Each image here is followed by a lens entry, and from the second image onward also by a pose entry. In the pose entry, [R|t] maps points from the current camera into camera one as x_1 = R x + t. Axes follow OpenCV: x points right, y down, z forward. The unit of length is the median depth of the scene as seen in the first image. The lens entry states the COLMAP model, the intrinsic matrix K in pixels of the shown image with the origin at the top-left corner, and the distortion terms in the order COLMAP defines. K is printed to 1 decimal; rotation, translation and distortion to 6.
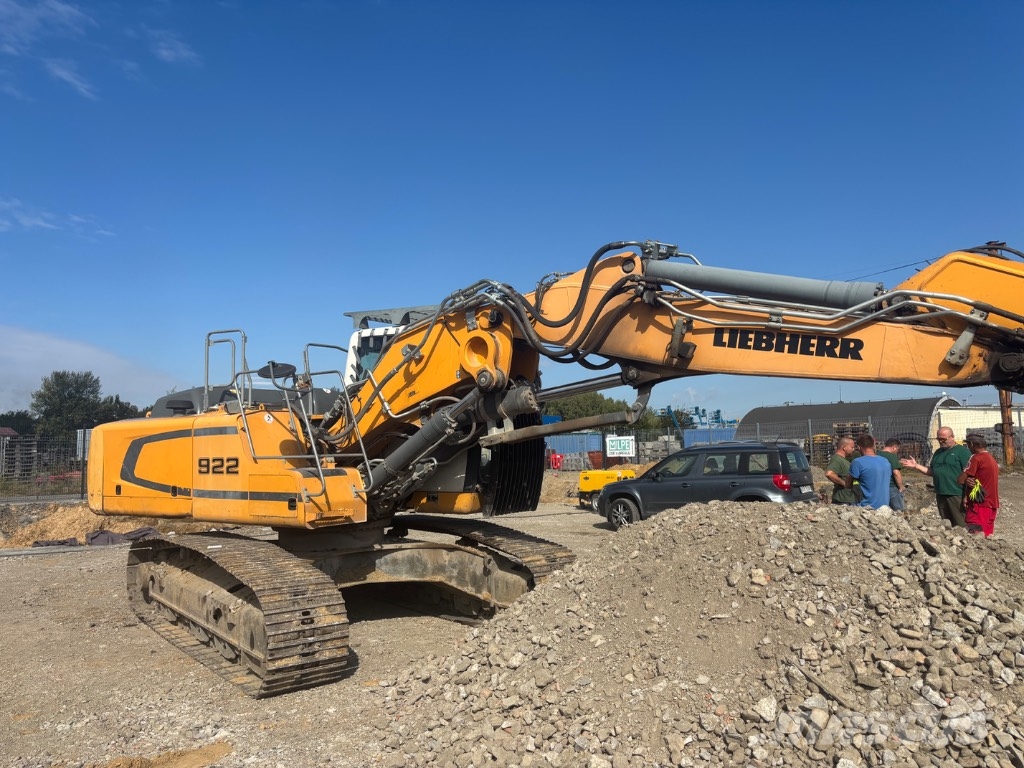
lens RADIAL K [[773.4, 0, 512.0], [0, 773.4, 384.0], [0, 0, 1]] dist [0.049403, -0.061656]
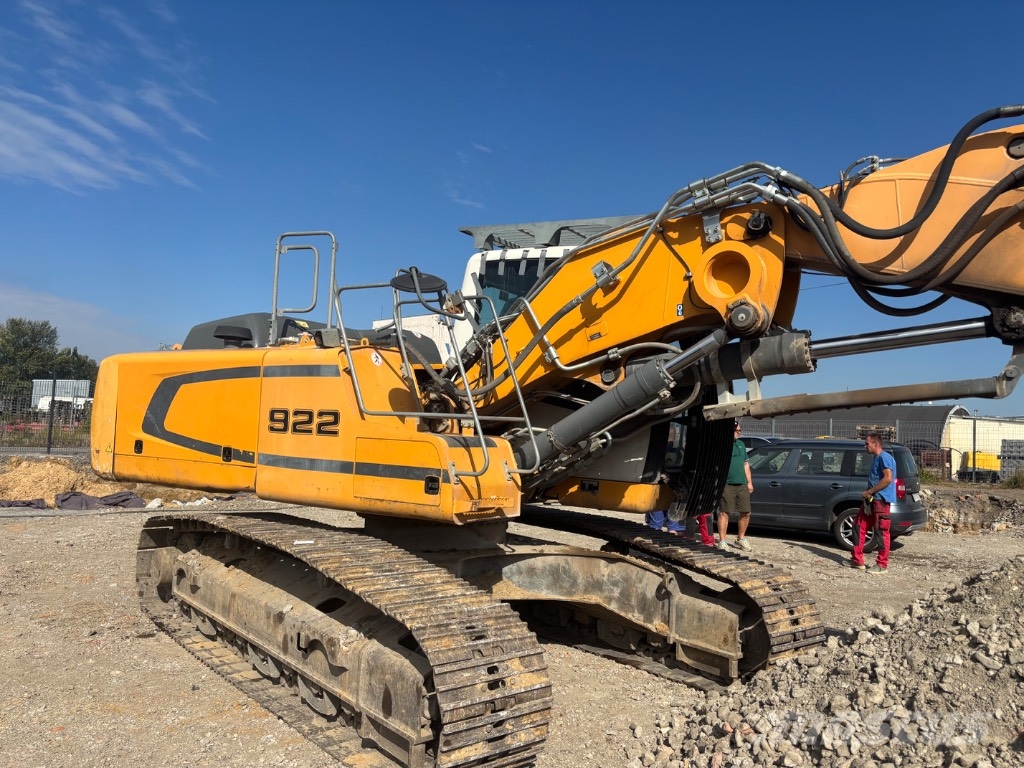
lens RADIAL K [[758.9, 0, 507.0], [0, 758.9, 398.8], [0, 0, 1]] dist [0.083809, -0.109350]
pose [[0.996499, 0.067932, 0.048741, -0.228394], [-0.069842, 0.996811, 0.038602, 0.045793], [-0.045963, -0.041871, 0.998065, 0.315933]]
